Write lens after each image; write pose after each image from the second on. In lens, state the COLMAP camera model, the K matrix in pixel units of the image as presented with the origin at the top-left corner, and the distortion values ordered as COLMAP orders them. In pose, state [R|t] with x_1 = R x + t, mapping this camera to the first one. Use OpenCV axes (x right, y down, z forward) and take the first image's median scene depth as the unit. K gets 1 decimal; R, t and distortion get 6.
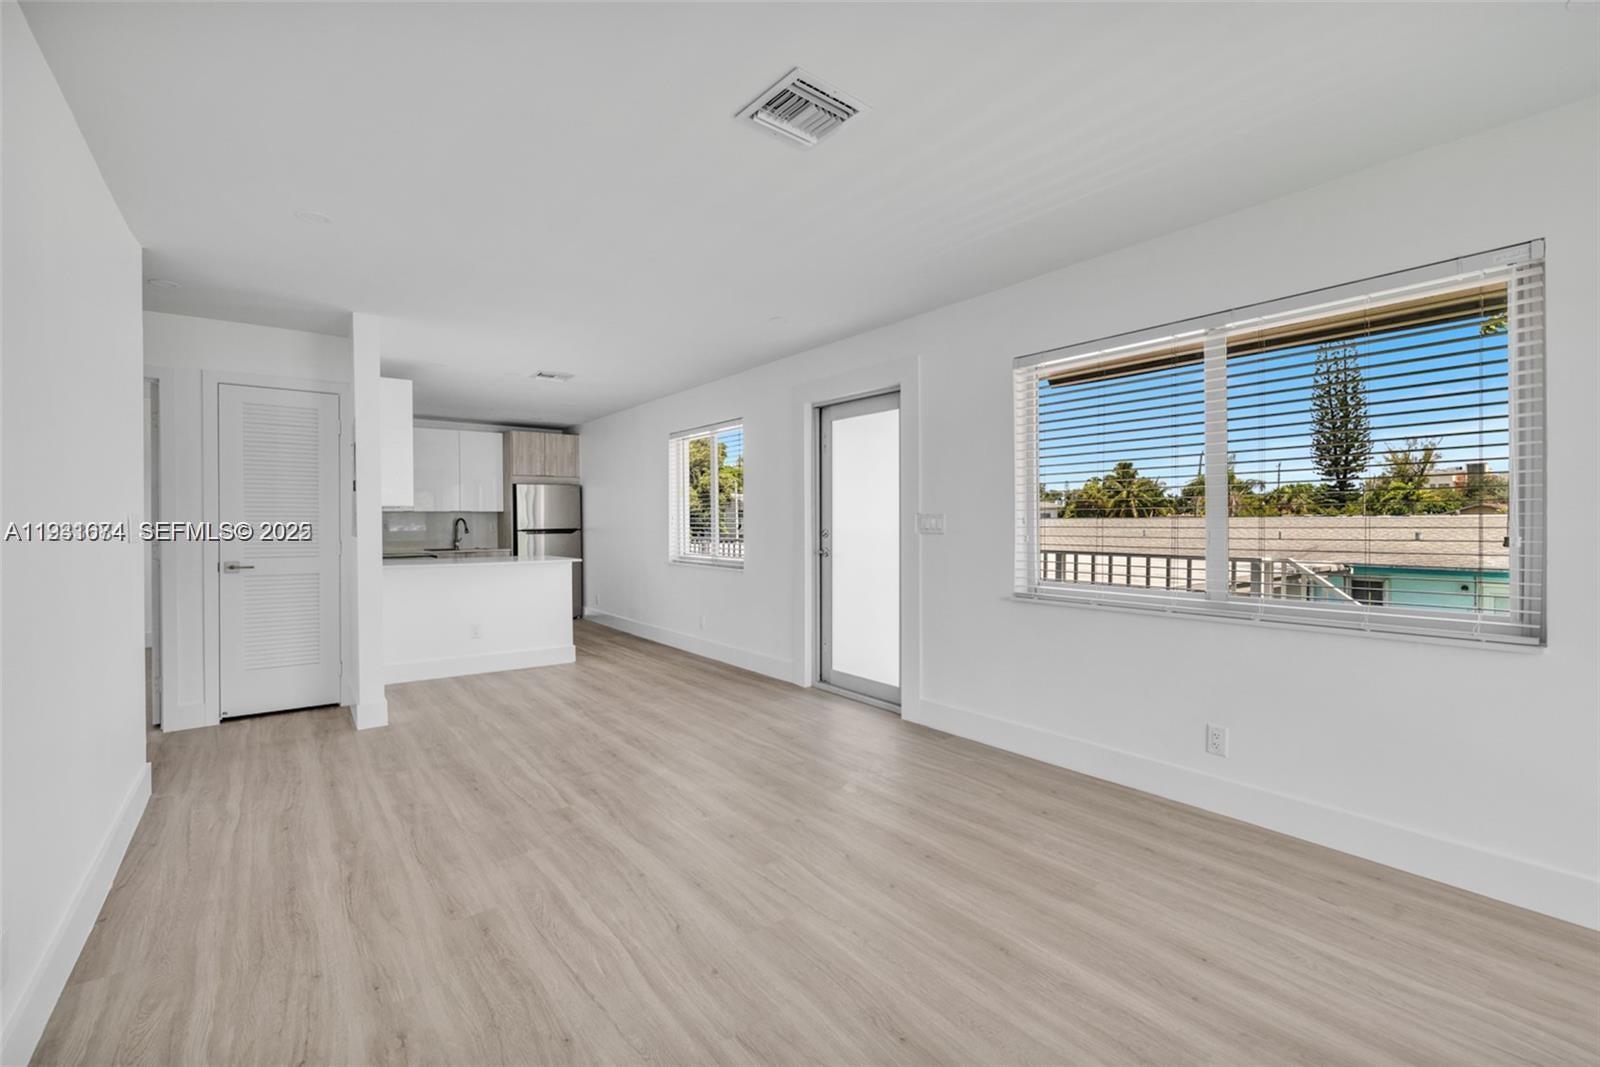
lens RADIAL K [[689.8, 0, 790.2], [0, 689.8, 525.8], [0, 0, 1]] dist [0.000058, -0.000146]
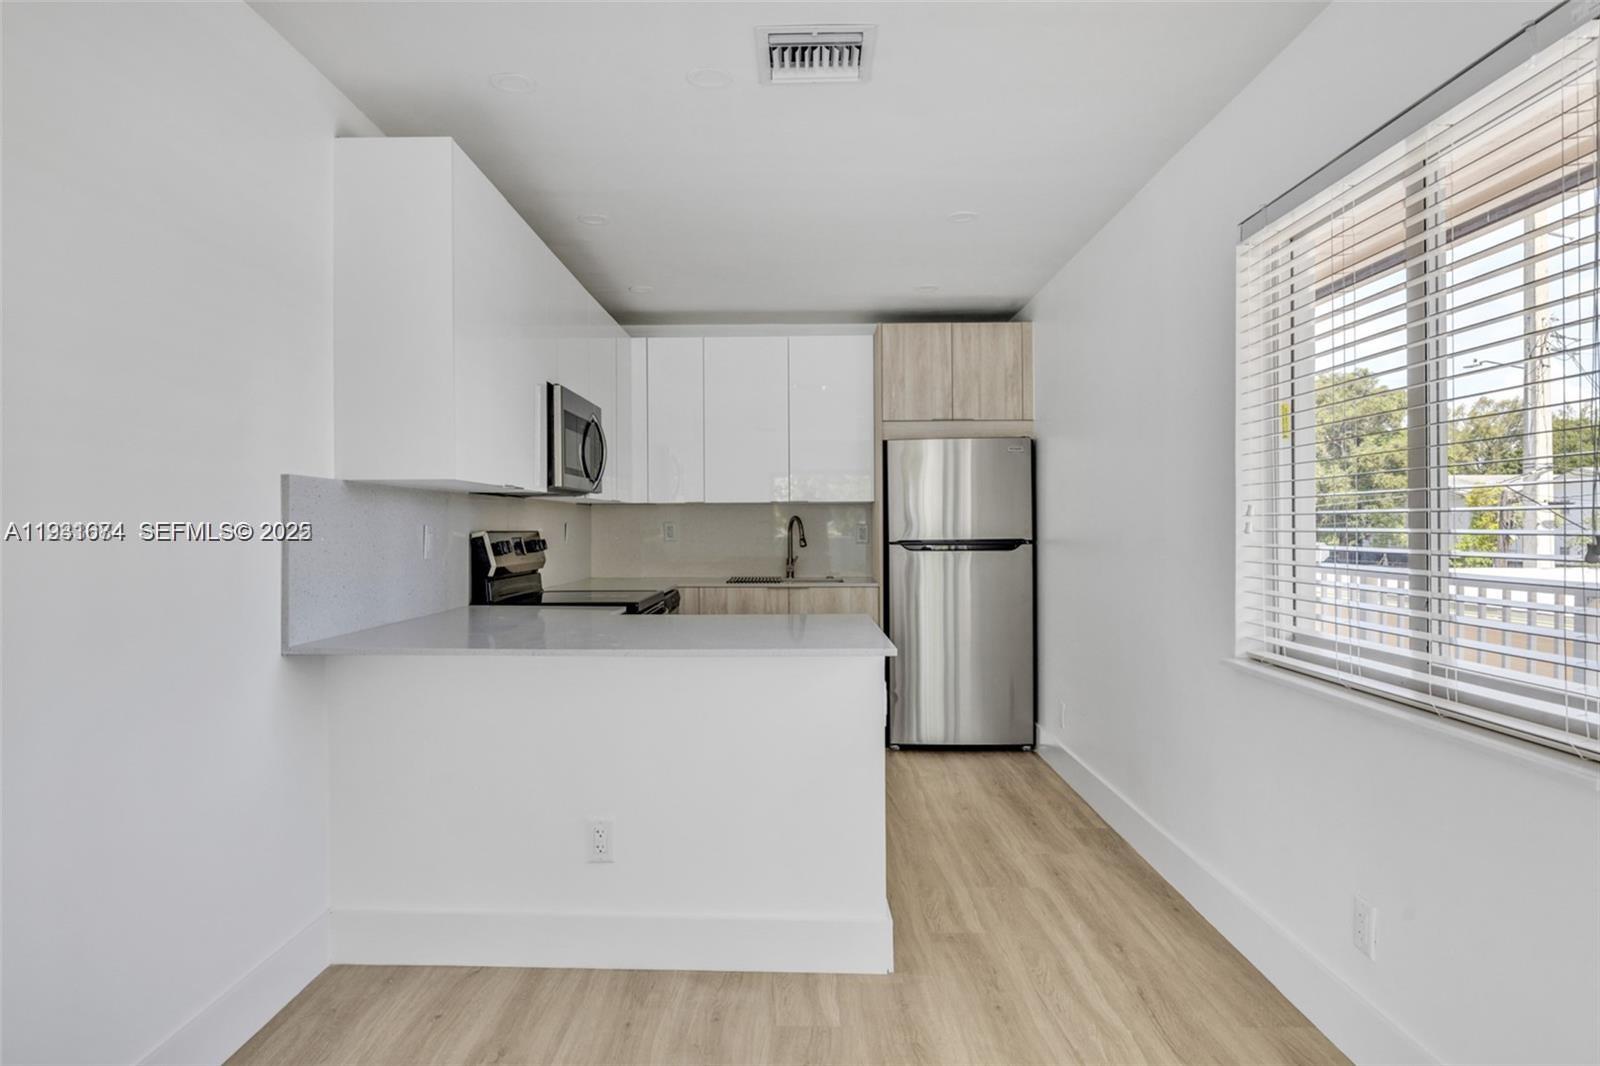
lens RADIAL K [[964.2, 0, 770.0], [0, 964.2, 527.1], [0, 0, 1]] dist [-0.022949, 0.000199]
pose [[0.778841, 0.002511, -0.627216, -0.144692], [-0.004654, 0.999988, -0.001776, -0.004392], [0.627204, 0.004302, 0.778843, 1.082001]]
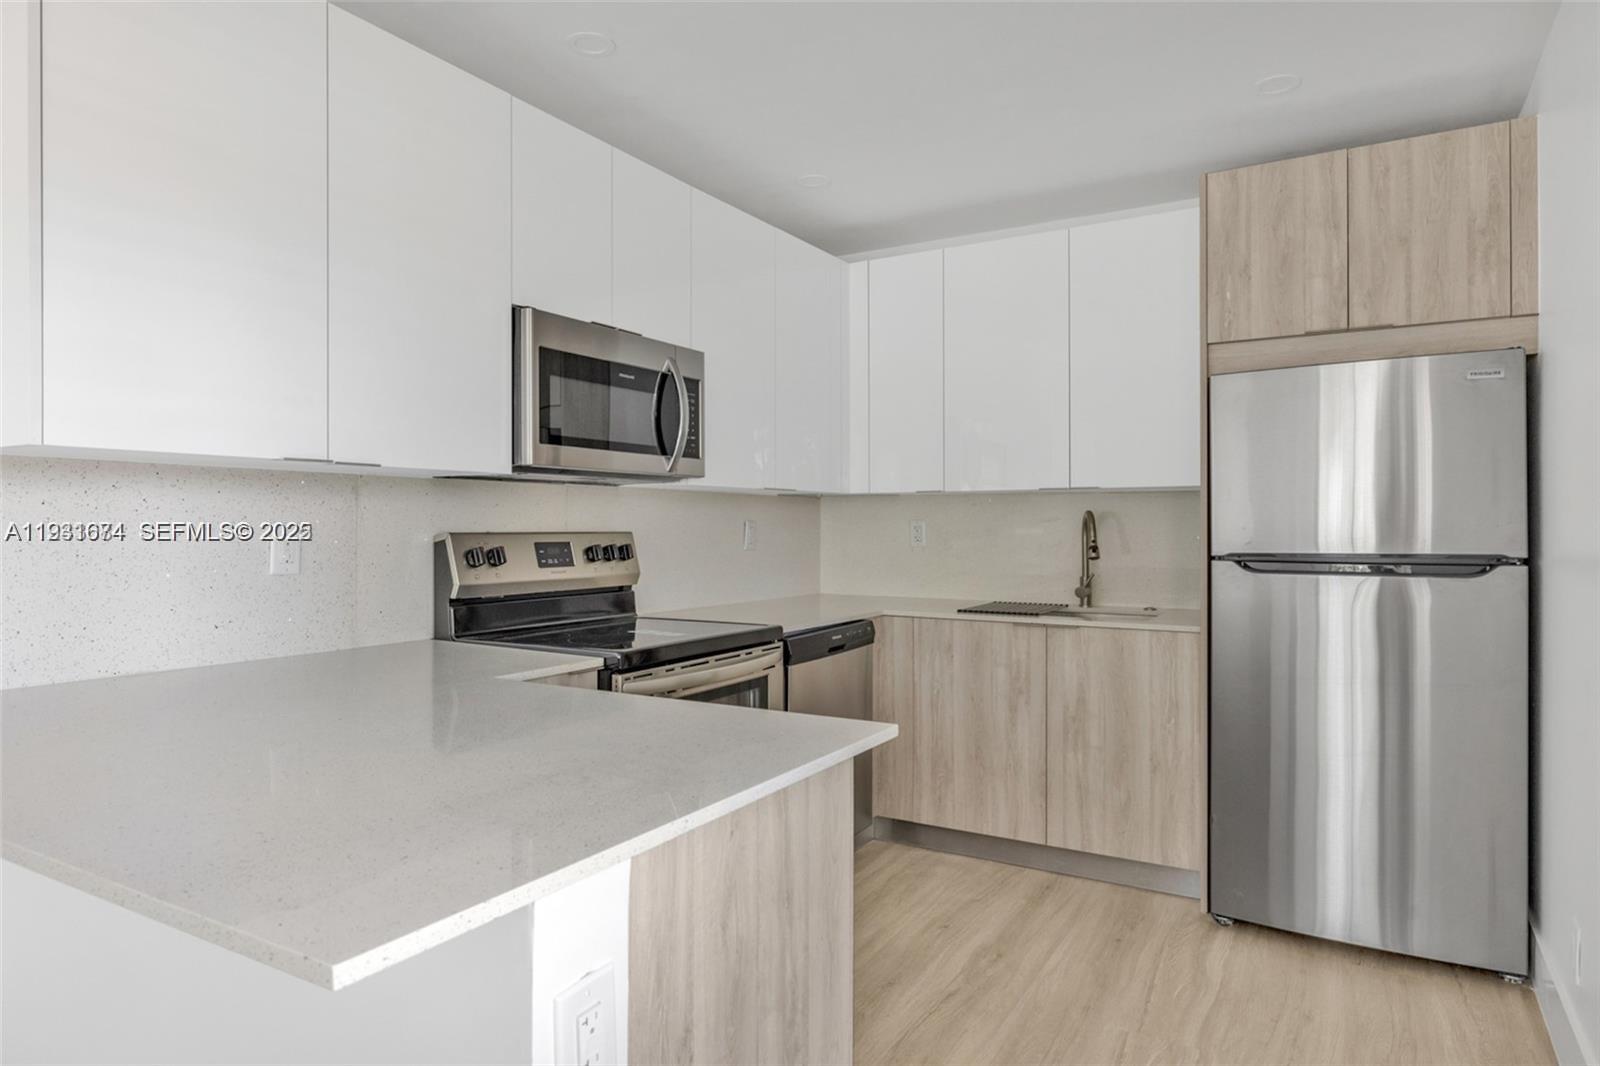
lens RADIAL K [[955.7, 0, 786.5], [0, 955.7, 528.8], [0, 0, 1]] dist [-0.001695, -0.001538]
pose [[0.363983, 0.006064, -0.931386, -0.292239], [-0.008950, 0.999955, 0.003013, -0.007402], [0.931363, 0.007239, 0.364021, 1.702334]]
